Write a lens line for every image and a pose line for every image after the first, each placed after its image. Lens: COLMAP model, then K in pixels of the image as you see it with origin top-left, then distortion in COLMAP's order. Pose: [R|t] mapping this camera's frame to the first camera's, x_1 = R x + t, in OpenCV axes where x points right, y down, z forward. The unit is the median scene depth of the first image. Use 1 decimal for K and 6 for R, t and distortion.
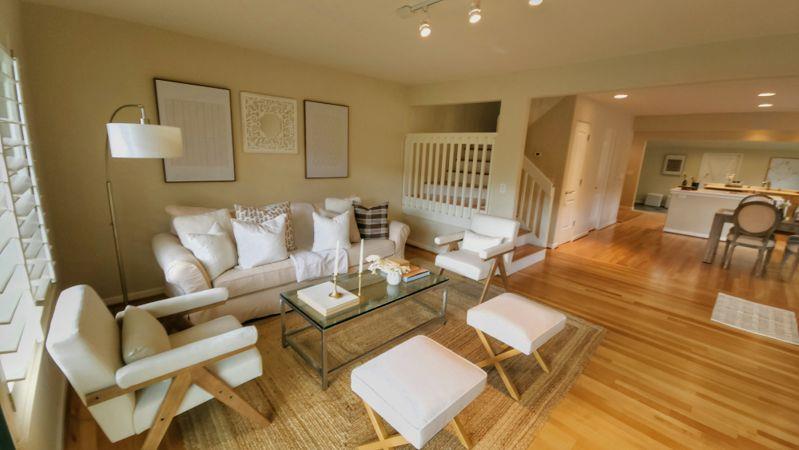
lens RADIAL K [[327.6, 0, 399.6], [0, 327.6, 223.4], [0, 0, 1]] dist [0.013097, -0.001219]
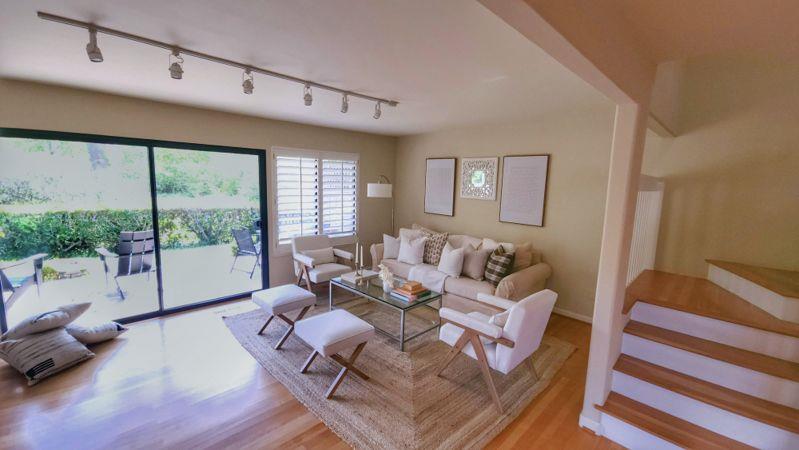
lens RADIAL K [[327.6, 0, 404.1], [0, 327.6, 225.0], [0, 0, 1]] dist [0.013097, -0.001219]
pose [[0.033212, 0.100564, -0.994376, 0.998359], [-0.240314, 0.966540, 0.089723, -0.169788], [0.970127, 0.235983, 0.056267, 0.707776]]
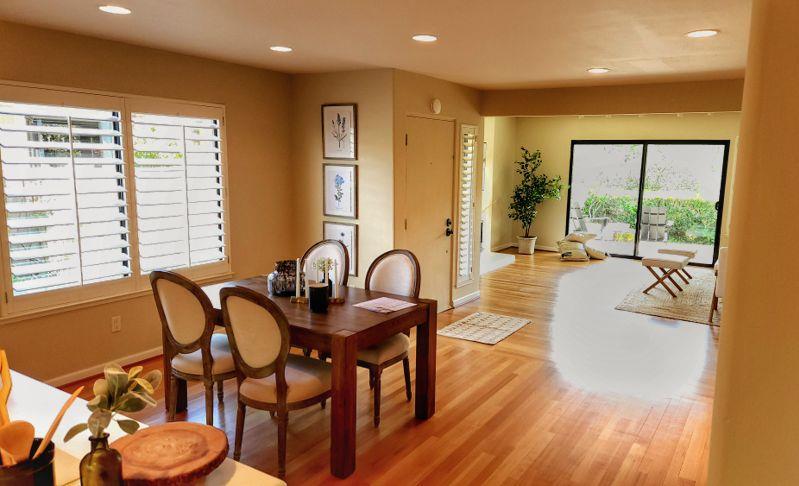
lens RADIAL K [[567.2, 0, 420.3], [0, 567.2, 249.8], [0, 0, 1]] dist [0.032663, -0.004134]
pose [[-0.963991, -0.010892, -0.265712, 1.652686], [-0.107195, 0.930308, 0.350766, -0.490859], [0.243373, 0.366618, -0.897976, 2.273795]]
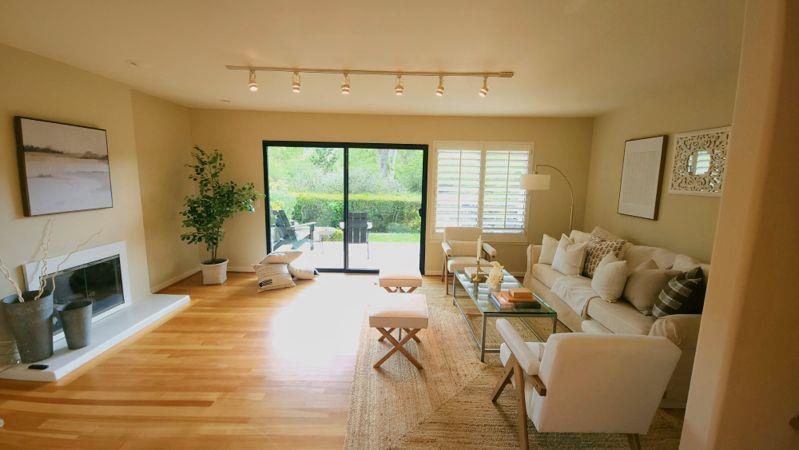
lens RADIAL K [[327.6, 0, 402.4], [0, 327.6, 226.3], [0, 0, 1]] dist [0.013097, -0.001219]
pose [[-0.669538, 0.062566, -0.740138, 0.819841], [-0.202210, 0.943458, 0.262674, -0.223385], [0.714724, 0.325533, -0.619030, 1.084752]]
